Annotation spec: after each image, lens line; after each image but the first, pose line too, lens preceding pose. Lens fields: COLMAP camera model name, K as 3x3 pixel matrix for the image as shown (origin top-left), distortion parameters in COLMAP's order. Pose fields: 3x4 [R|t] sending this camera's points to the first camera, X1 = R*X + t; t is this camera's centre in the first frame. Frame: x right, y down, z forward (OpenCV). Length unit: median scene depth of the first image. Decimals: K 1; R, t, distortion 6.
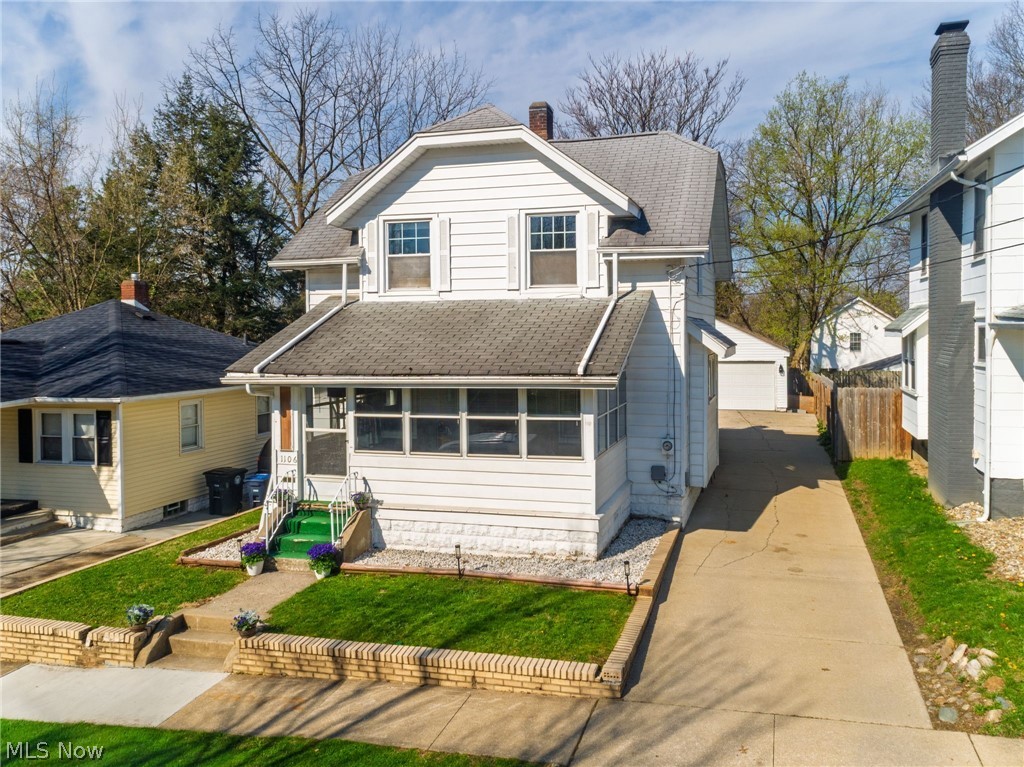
lens RADIAL K [[938.3, 0, 511.9], [0, 938.3, 226.3], [0, 0, 1]] dist [0.010357, 0.017903]
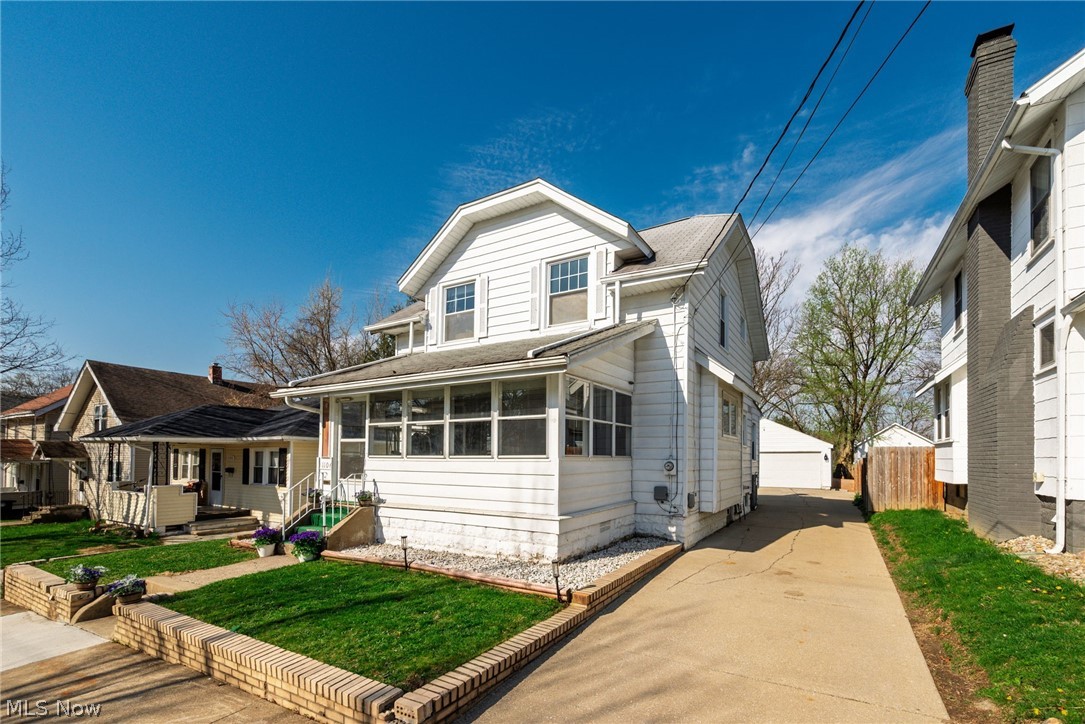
lens RADIAL K [[513.0, 0, 540.8], [0, 513.0, 408.0], [0, 0, 1]] dist [-0.002702, -0.000496]
pose [[0.967461, -0.005975, -0.252950, 0.181889], [0.005142, 0.999979, -0.003952, 0.182420], [0.252968, 0.002523, 0.967471, 0.455367]]
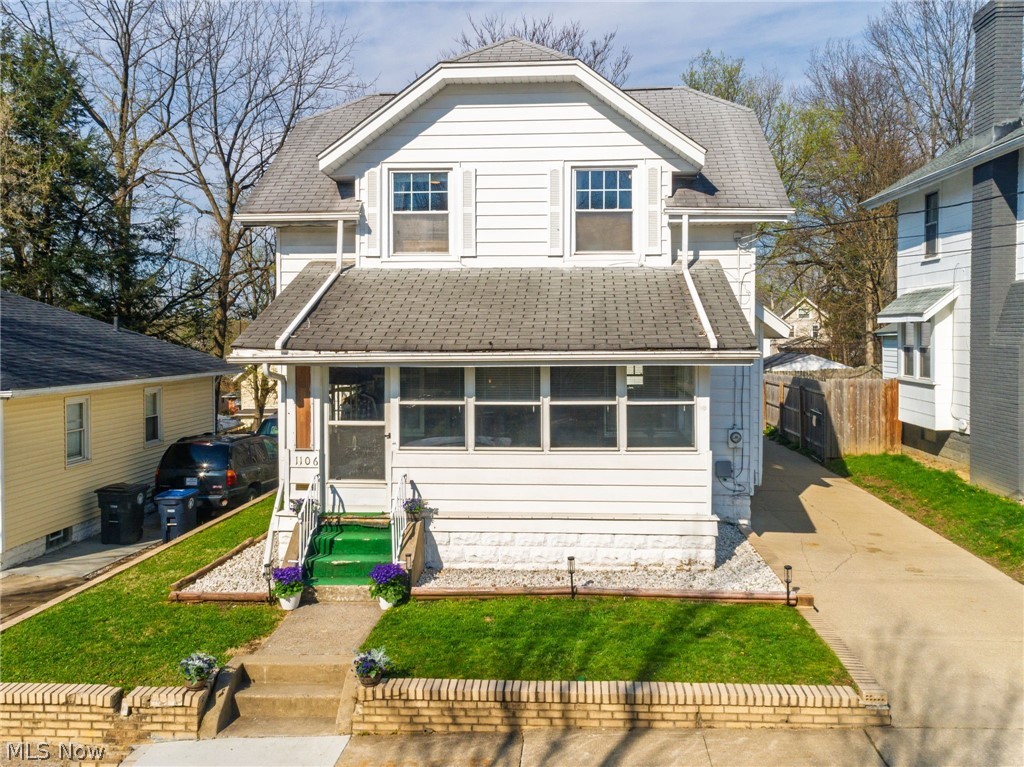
lens RADIAL K [[1030.5, 0, 517.2], [0, 1030.5, 223.4], [0, 0, 1]] dist [0.019856, 0.004268]
pose [[0.971072, 0.033169, 0.236472, -0.279728], [-0.032817, 0.999447, -0.005426, 0.049679], [-0.236522, -0.002491, 0.971623, 0.124746]]
